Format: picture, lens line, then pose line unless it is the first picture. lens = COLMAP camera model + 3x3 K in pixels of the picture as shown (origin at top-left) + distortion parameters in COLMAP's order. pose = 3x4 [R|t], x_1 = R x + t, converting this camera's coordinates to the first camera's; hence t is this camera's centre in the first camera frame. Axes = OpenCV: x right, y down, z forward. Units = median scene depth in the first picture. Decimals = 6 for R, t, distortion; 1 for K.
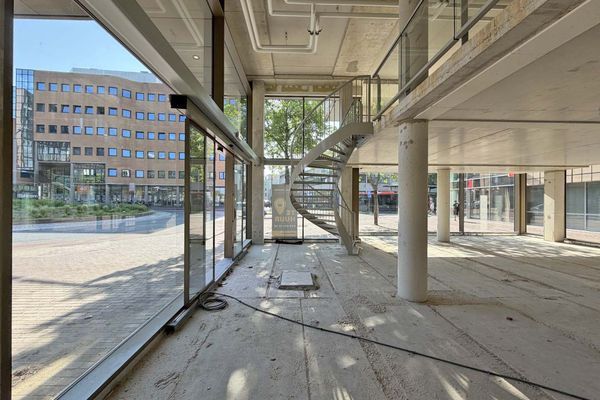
lens RADIAL K [[238.7, 0, 299.3], [0, 238.7, 200.2], [0, 0, 1]] dist [-0.001187, 0.000229]
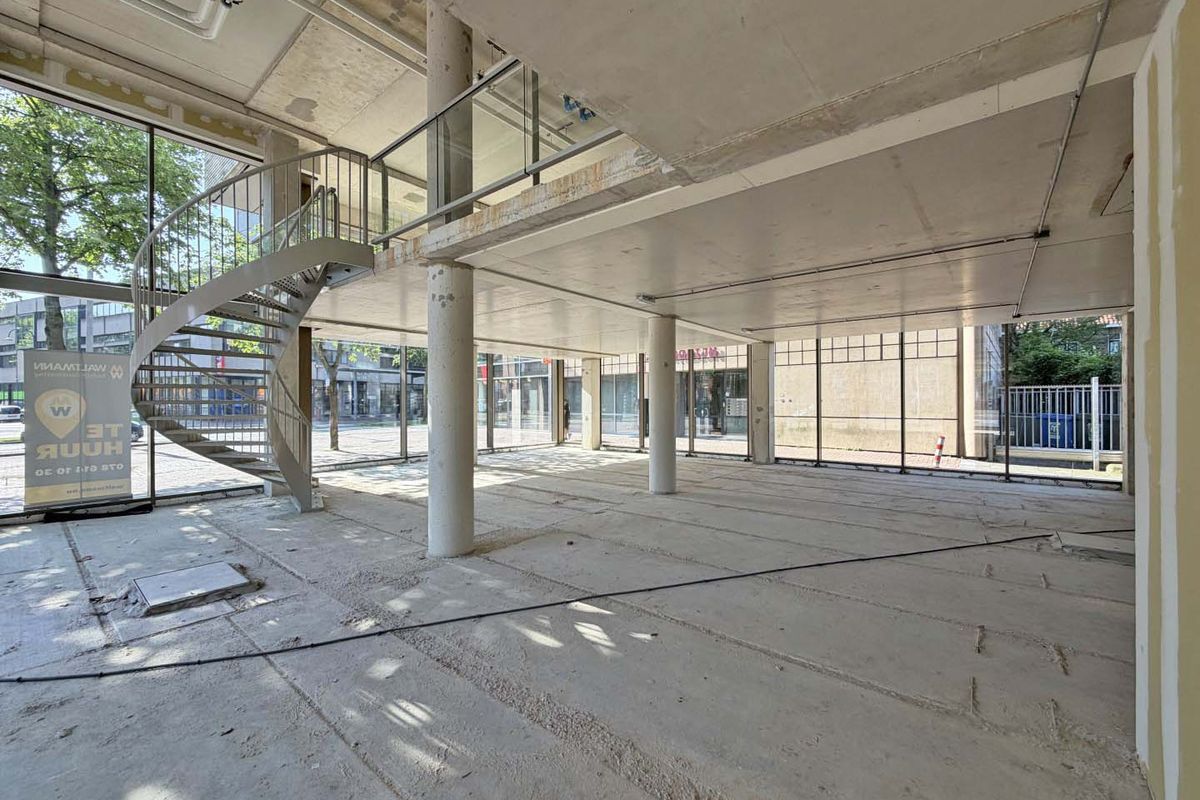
lens RADIAL K [[472.2, 0, 599.3], [0, 472.2, 401.7], [0, 0, 1]] dist [-0.000893, 0.000052]
pose [[0.659412, -0.009092, 0.751727, -0.146480], [0.005051, 0.999958, 0.007663, 0.011858], [-0.751765, -0.001256, 0.659430, -0.066359]]
